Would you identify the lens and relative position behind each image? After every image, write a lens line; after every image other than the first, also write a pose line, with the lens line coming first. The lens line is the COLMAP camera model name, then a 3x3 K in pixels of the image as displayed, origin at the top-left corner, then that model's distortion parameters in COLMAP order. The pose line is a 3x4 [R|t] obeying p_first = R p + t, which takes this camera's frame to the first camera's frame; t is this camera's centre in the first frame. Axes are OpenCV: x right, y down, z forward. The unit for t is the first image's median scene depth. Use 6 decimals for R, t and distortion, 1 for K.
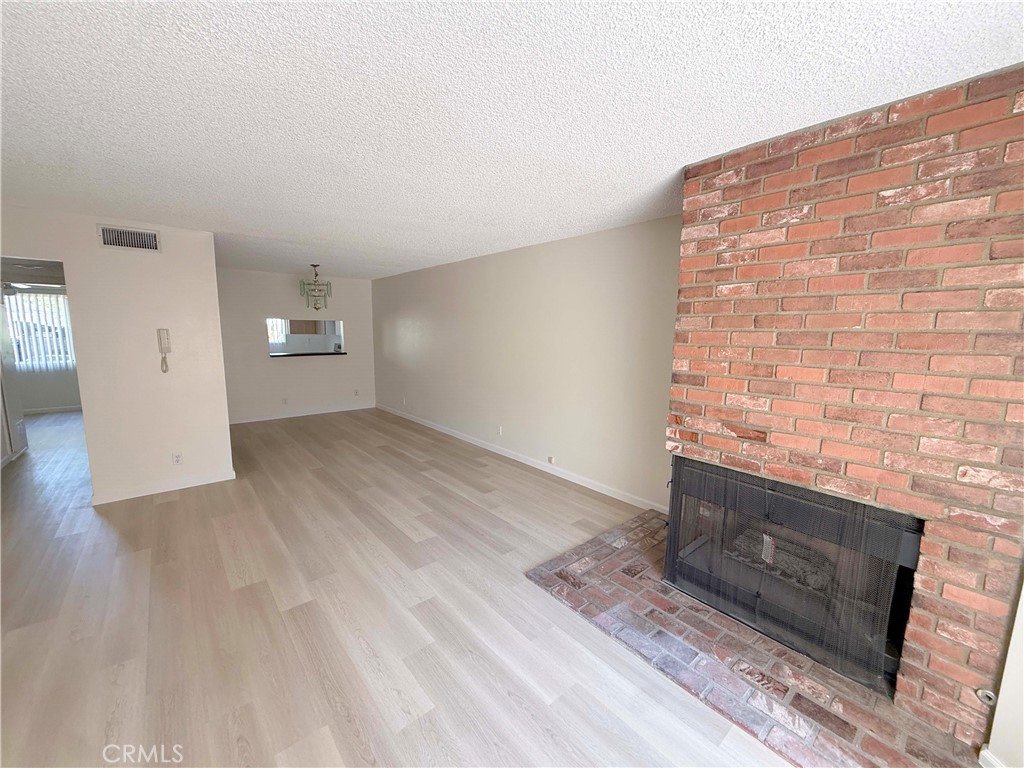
lens RADIAL K [[408.5, 0, 510.6], [0, 408.5, 385.2], [0, 0, 1]] dist [0.000478, -0.000167]
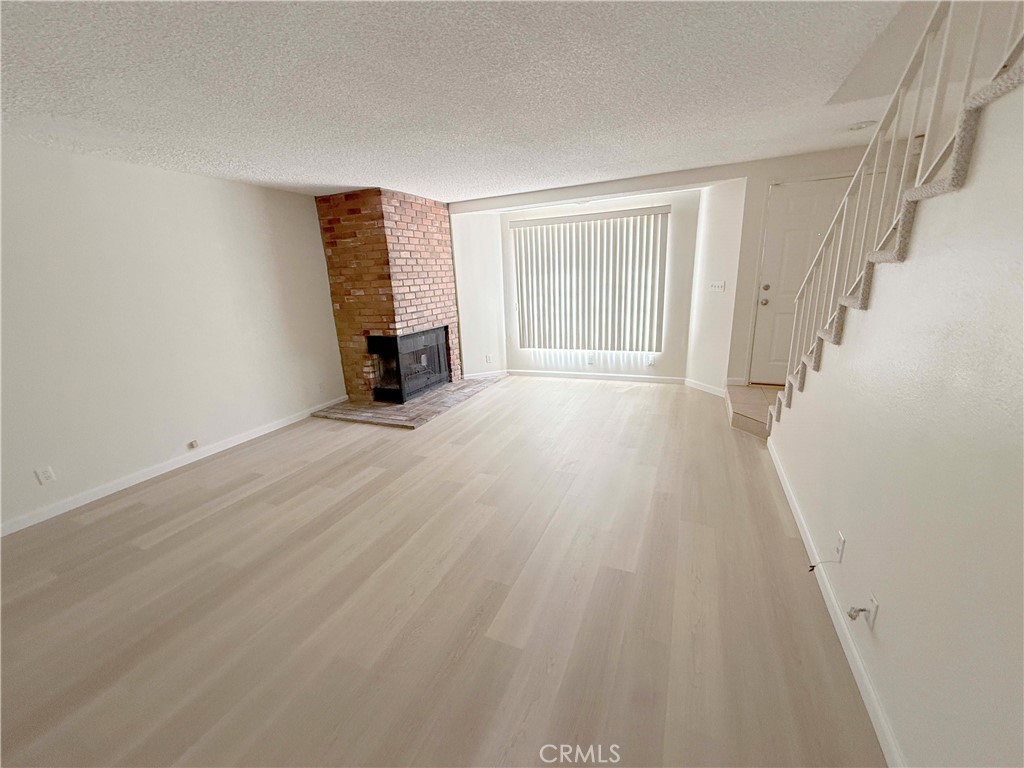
lens RADIAL K [[408.5, 0, 510.6], [0, 408.5, 385.2], [0, 0, 1]] dist [0.000478, -0.000167]
pose [[-0.435189, -0.228906, 0.870754, -1.512374], [0.166908, 0.929864, 0.327863, -0.160019], [-0.884733, 0.288018, -0.366461, 1.220234]]
